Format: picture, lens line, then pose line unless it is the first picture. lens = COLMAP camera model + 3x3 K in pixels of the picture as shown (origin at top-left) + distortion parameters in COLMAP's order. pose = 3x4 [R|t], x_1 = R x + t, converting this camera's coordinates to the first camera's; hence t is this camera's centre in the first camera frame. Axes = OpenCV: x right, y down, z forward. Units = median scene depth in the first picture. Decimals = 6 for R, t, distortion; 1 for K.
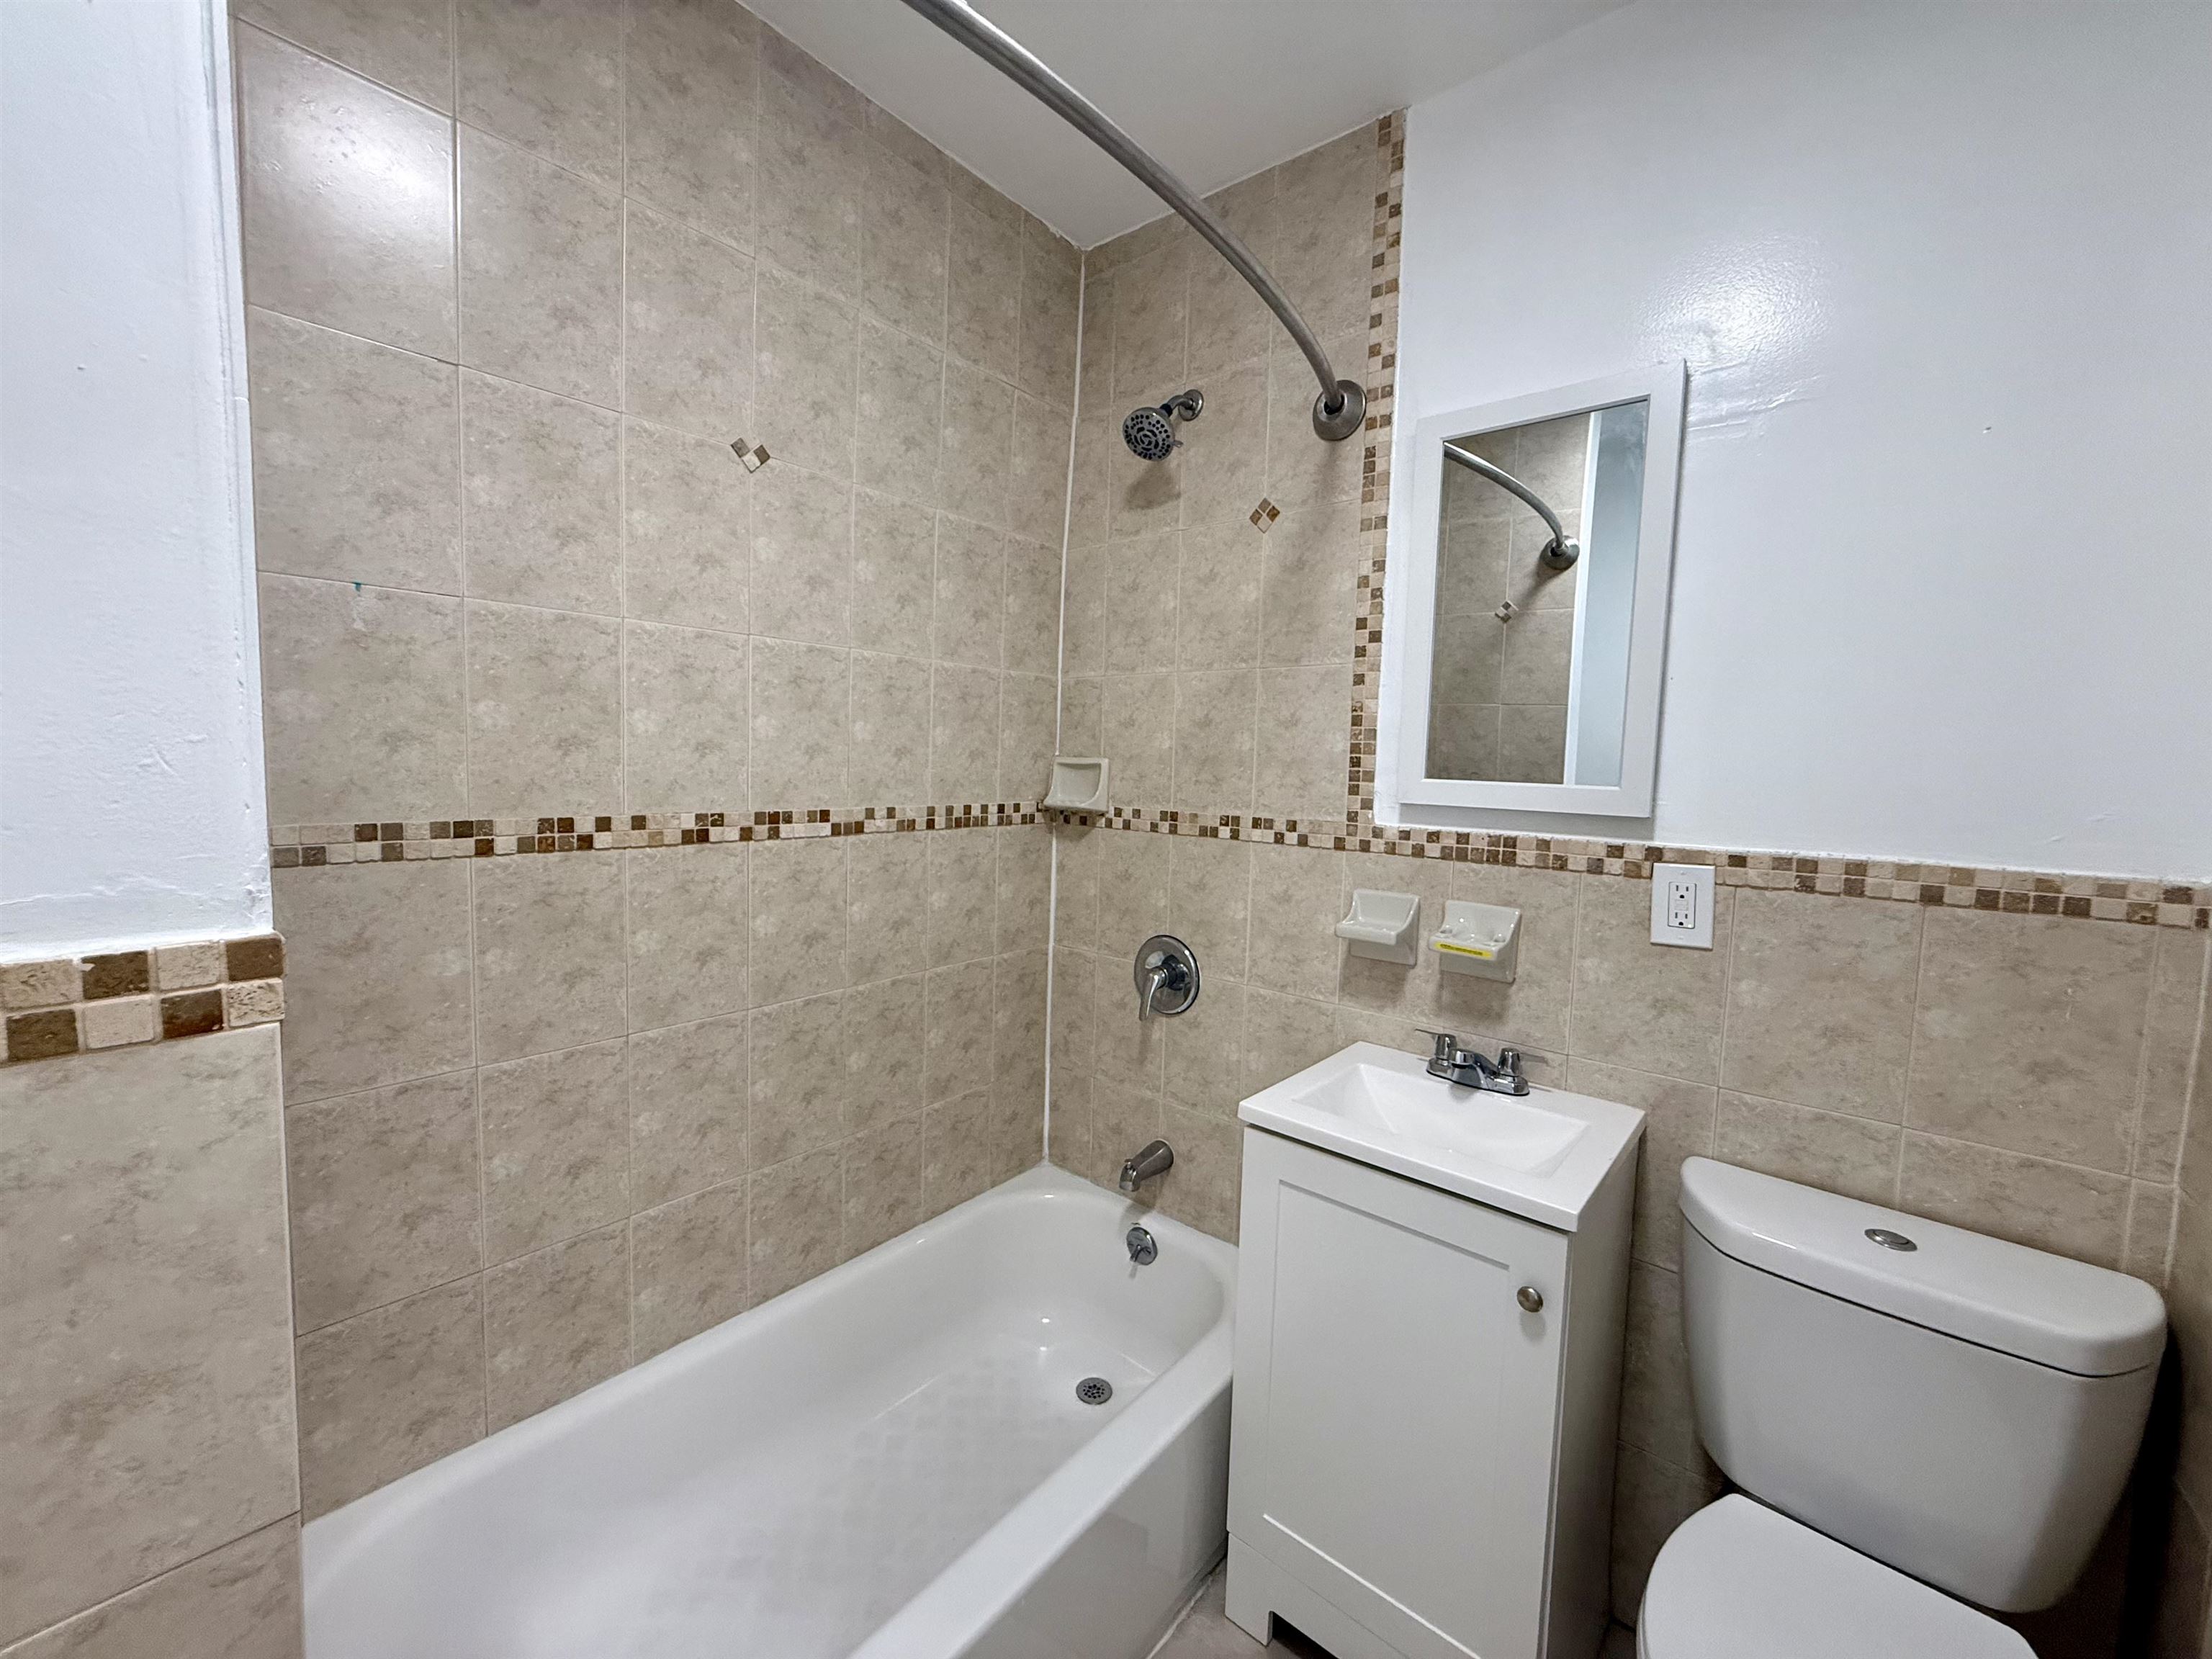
lens RADIAL K [[880.1, 0, 1103.5], [0, 880.1, 823.9], [0, 0, 1]] dist [-0.000703, 0.000375]
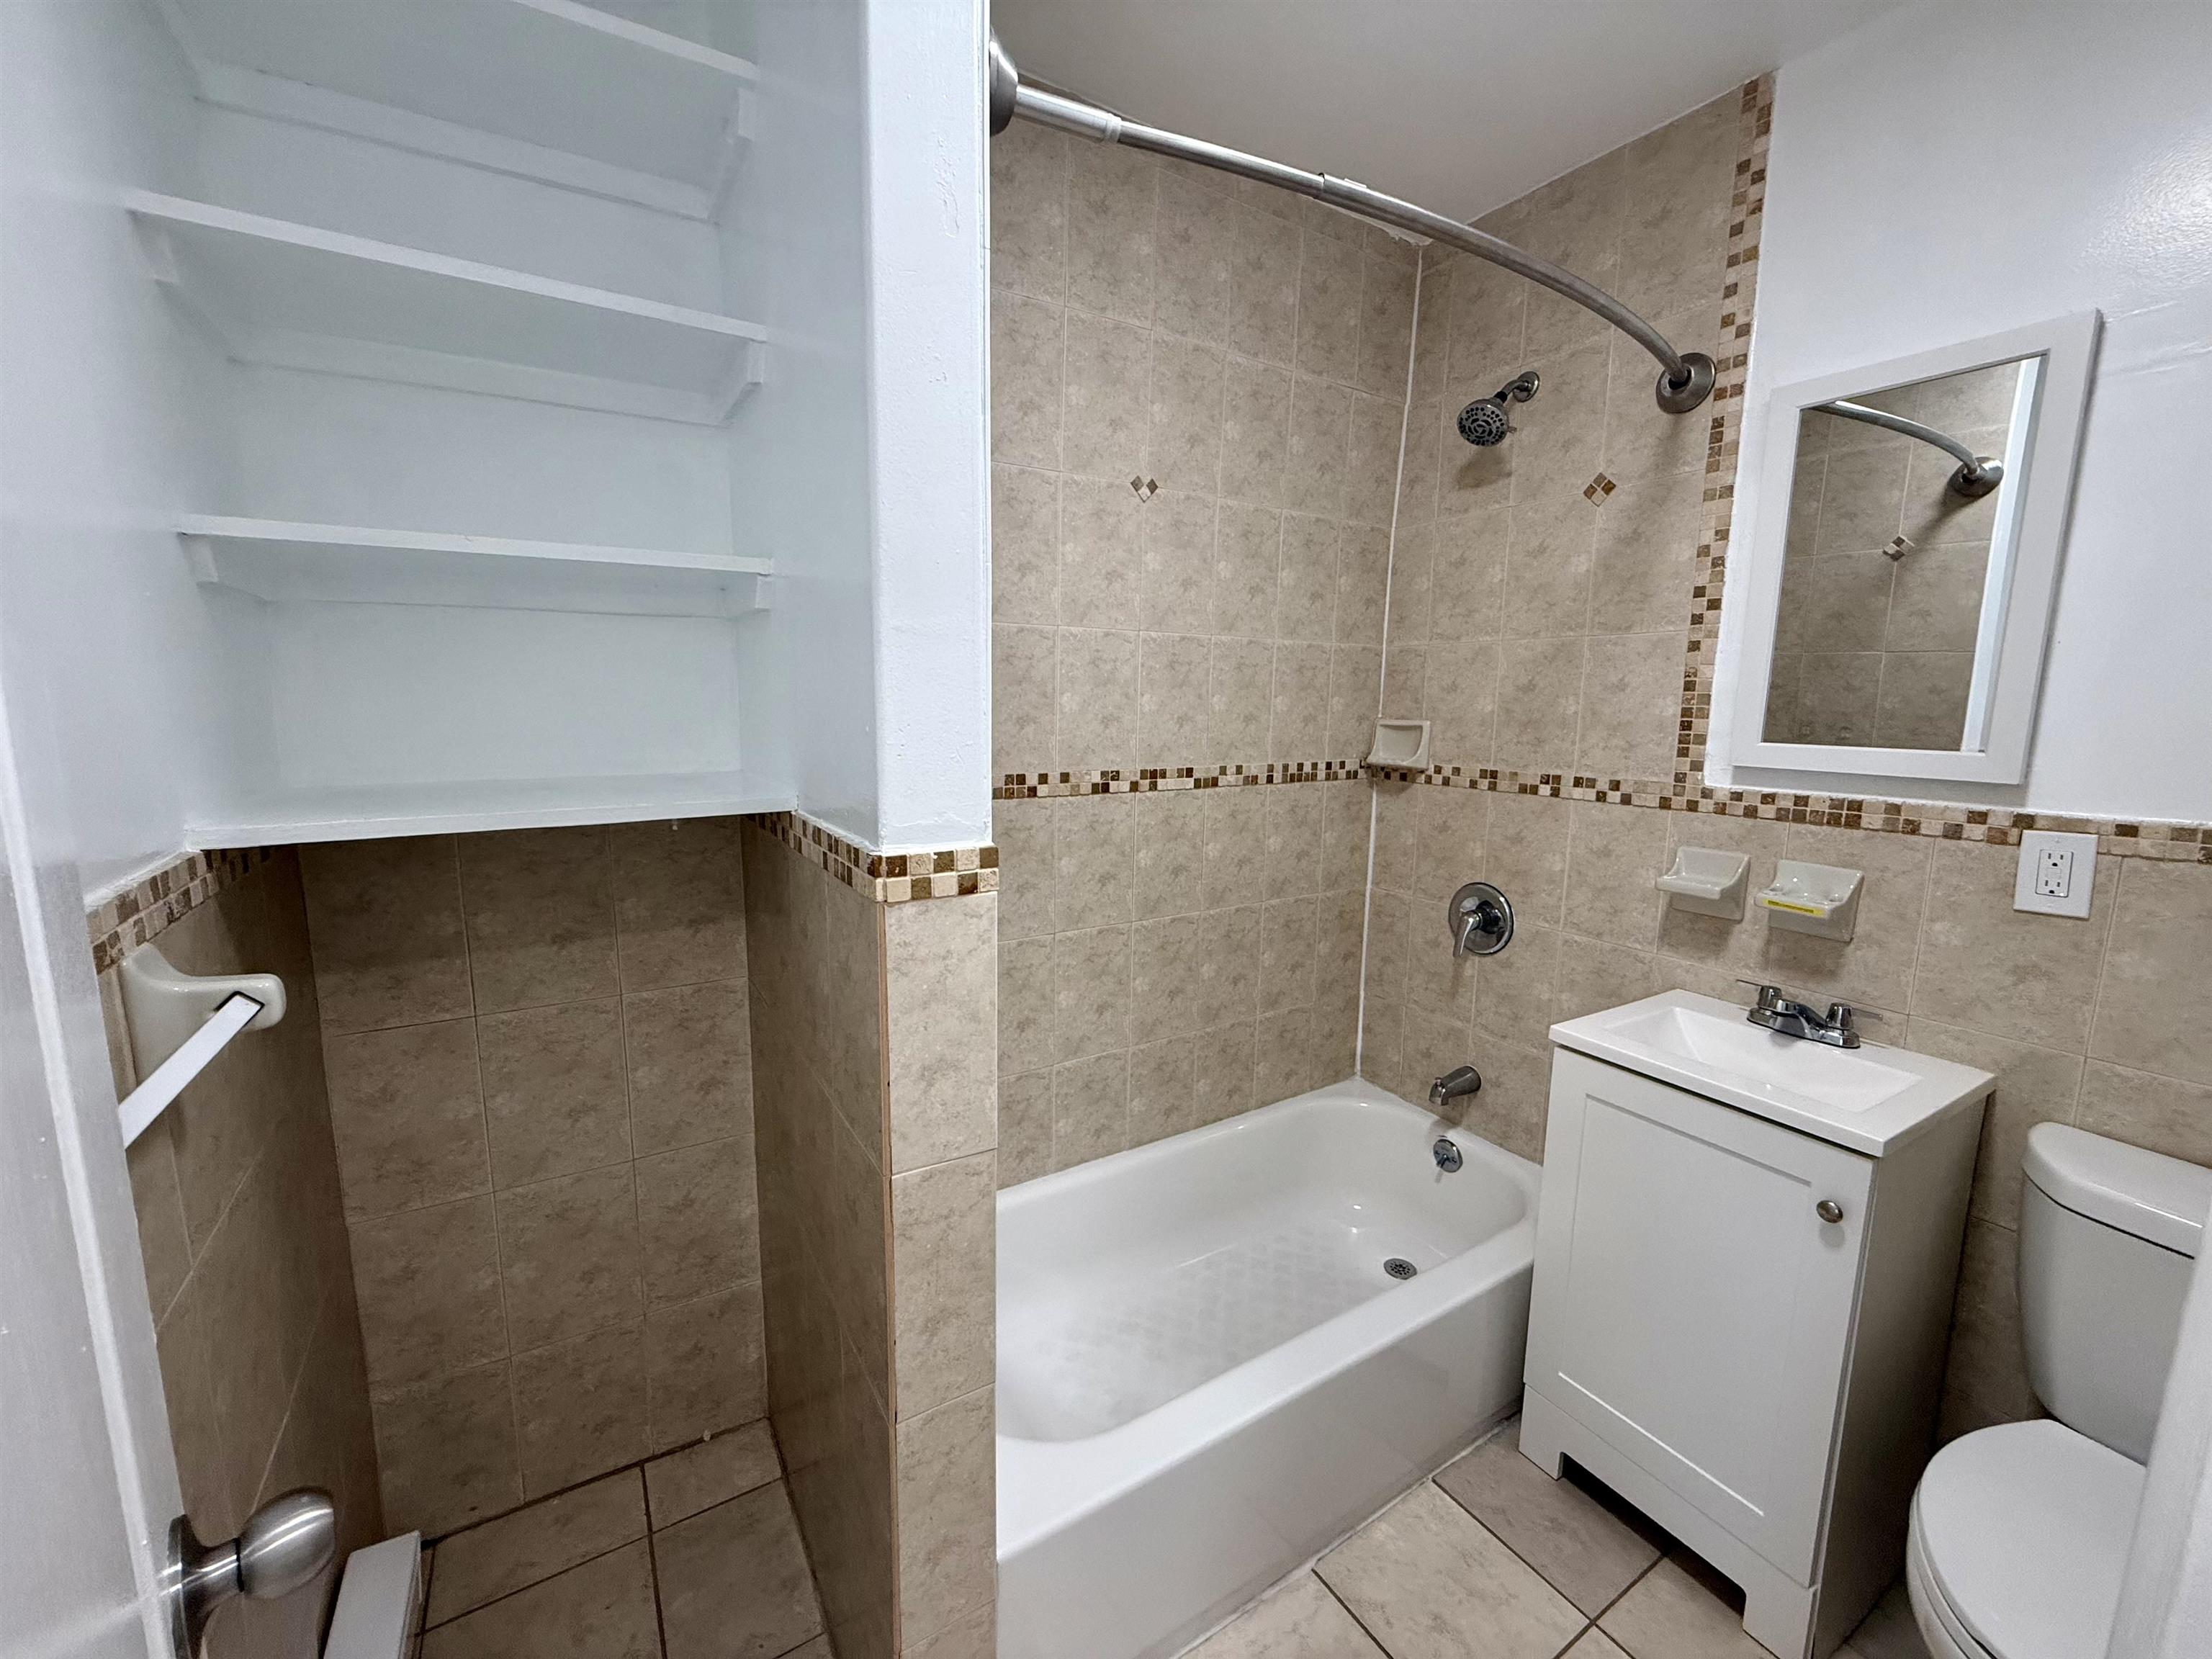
lens RADIAL K [[880.1, 0, 1101.9], [0, 880.1, 826.9], [0, 0, 1]] dist [-0.000703, 0.000375]
pose [[0.947833, 0.028681, -0.317476, -0.039673], [-0.008471, 0.997859, 0.064857, -0.012708], [0.318656, -0.058784, 0.946046, -0.235352]]
